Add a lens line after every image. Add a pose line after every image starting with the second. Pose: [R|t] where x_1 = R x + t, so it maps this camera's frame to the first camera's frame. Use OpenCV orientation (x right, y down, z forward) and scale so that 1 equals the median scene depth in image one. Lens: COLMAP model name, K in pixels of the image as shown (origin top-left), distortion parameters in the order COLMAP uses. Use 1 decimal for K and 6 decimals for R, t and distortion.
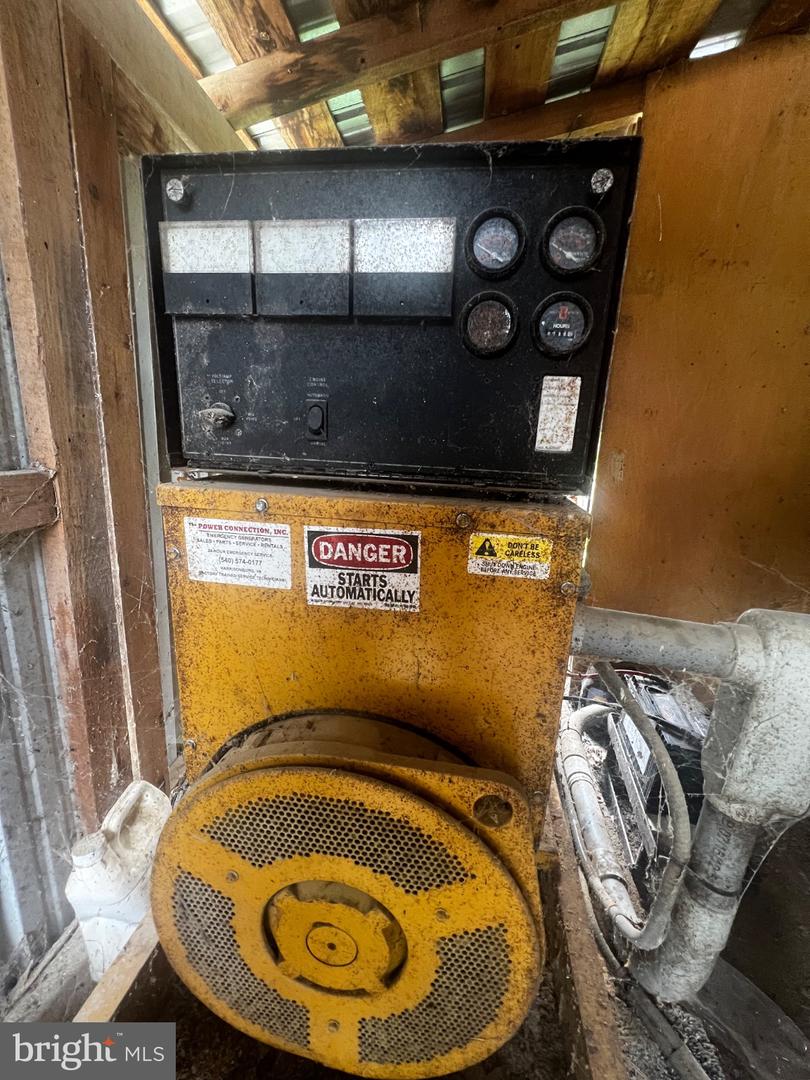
lens RADIAL K [[433.6, 0, 407.7], [0, 433.6, 537.6], [0, 0, 1]] dist [-0.000812, -0.000841]
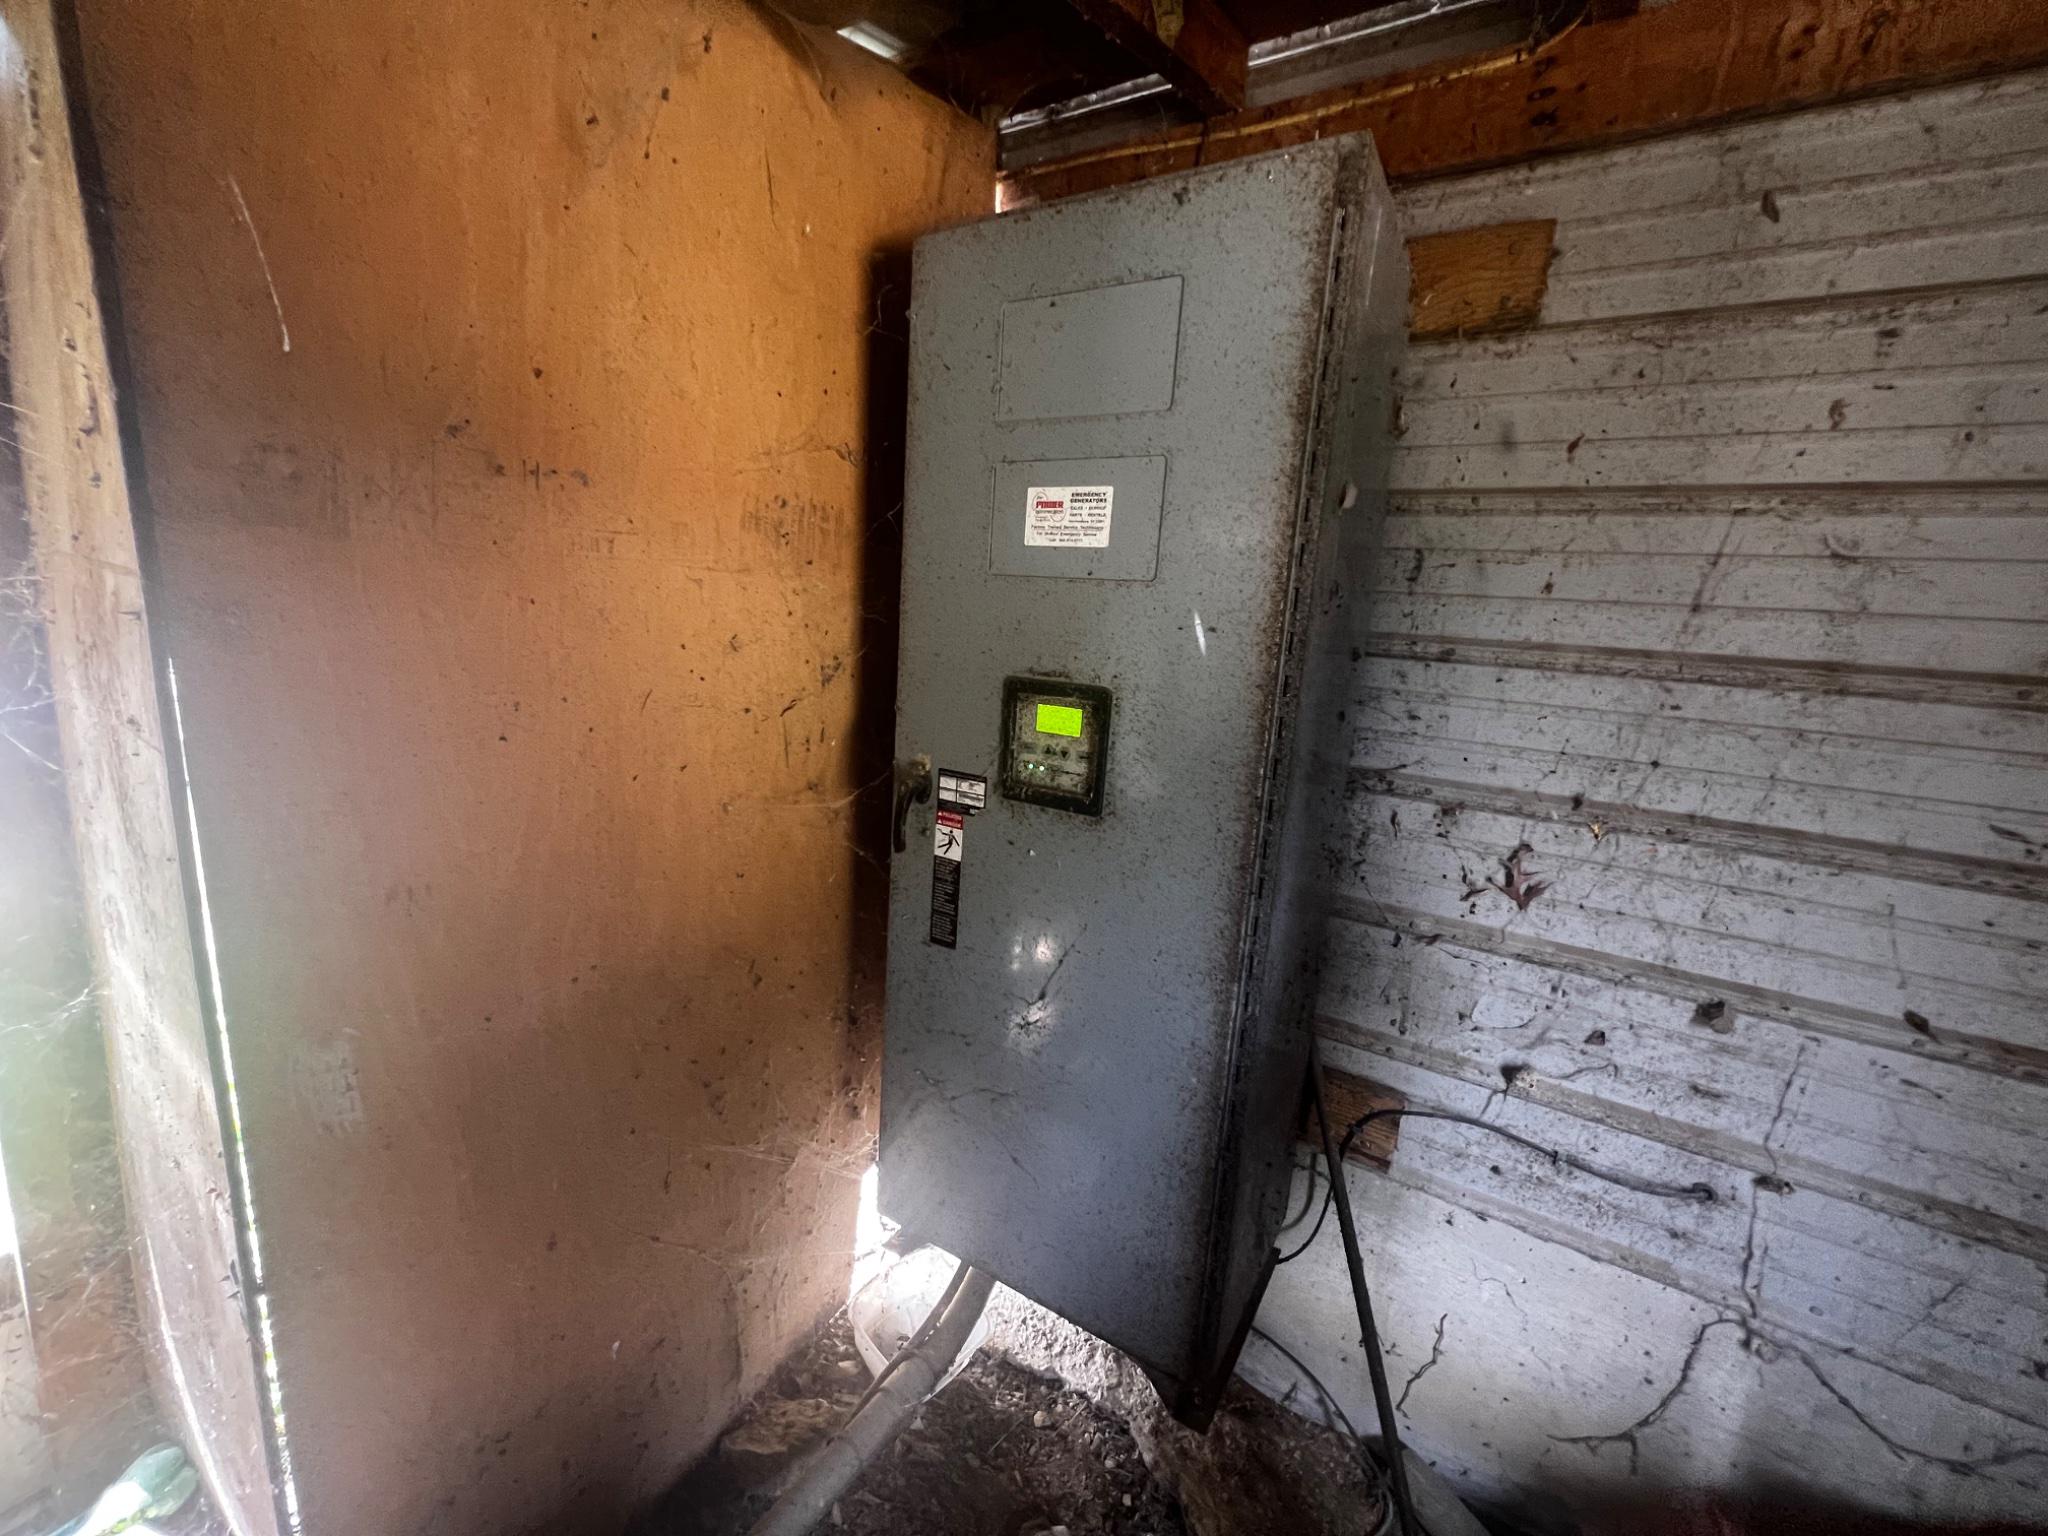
lens RADIAL K [[822.2, 0, 1027.3], [0, 822.2, 765.9], [0, 0, 1]] dist [-0.000812, -0.000841]
pose [[0.404972, -0.189737, 0.894426, 0.718031], [0.165731, 0.977260, 0.132270, -1.187812], [-0.899184, 0.094668, 0.427208, 1.053126]]
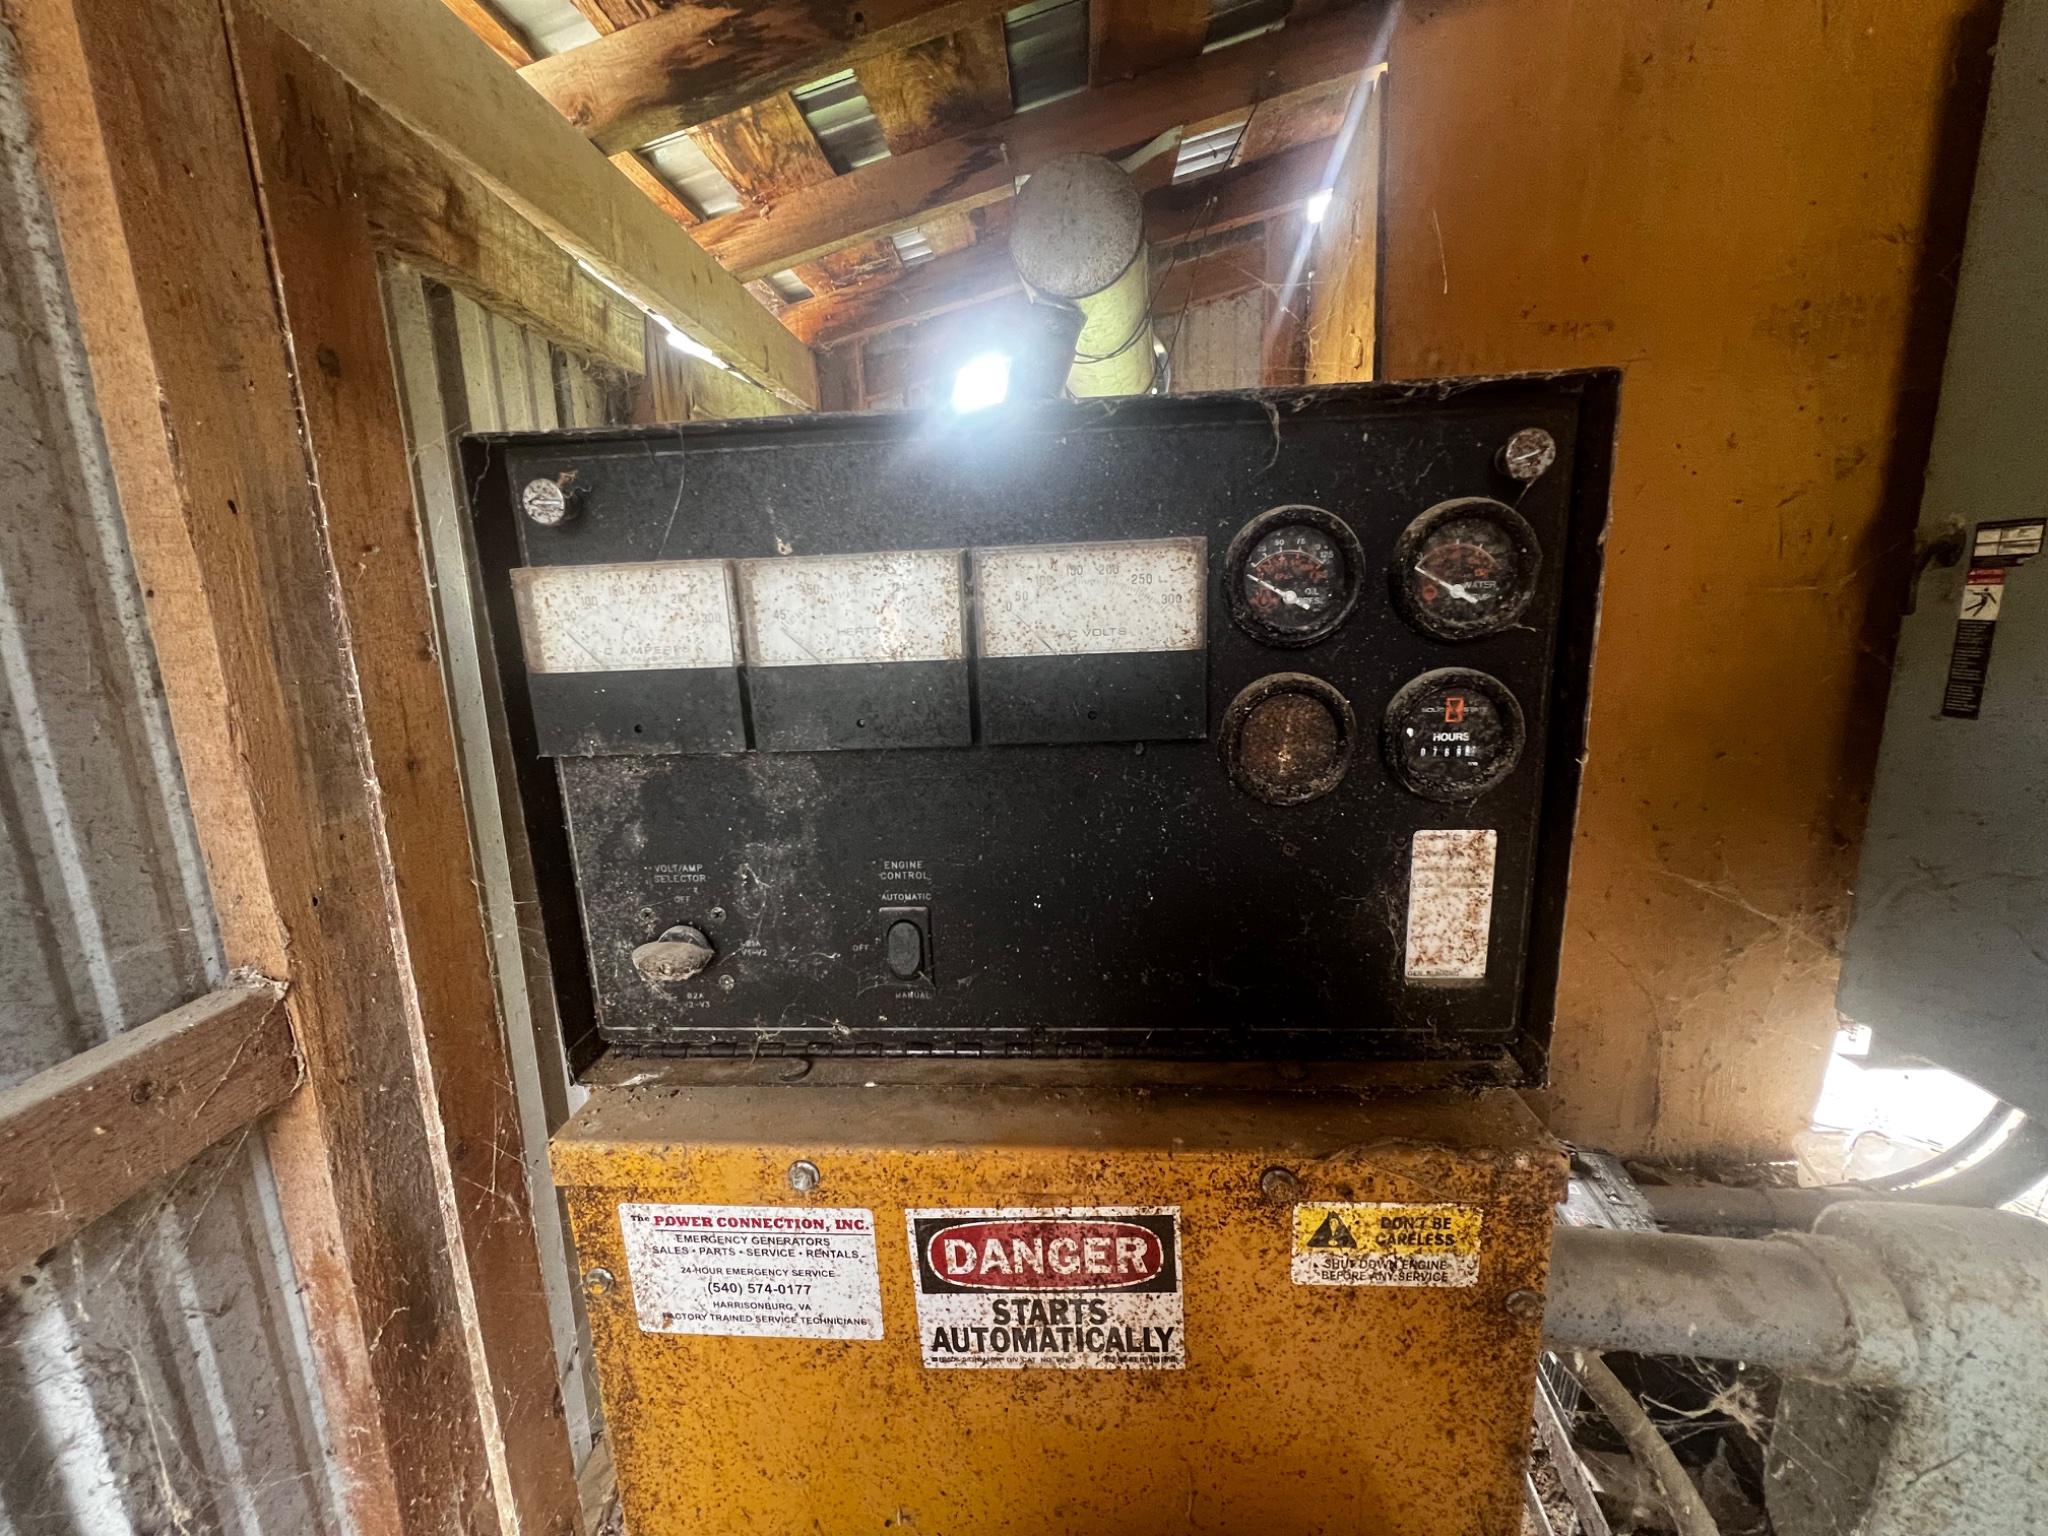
lens RADIAL K [[825.5, 0, 1020.5], [0, 825.5, 763.9], [0, 0, 1]] dist [-0.000698, -0.000590]
pose [[0.993628, -0.099075, 0.053732, -0.114068], [0.100924, 0.994352, -0.032849, -0.394214], [-0.050174, 0.038063, 0.998015, 0.138989]]
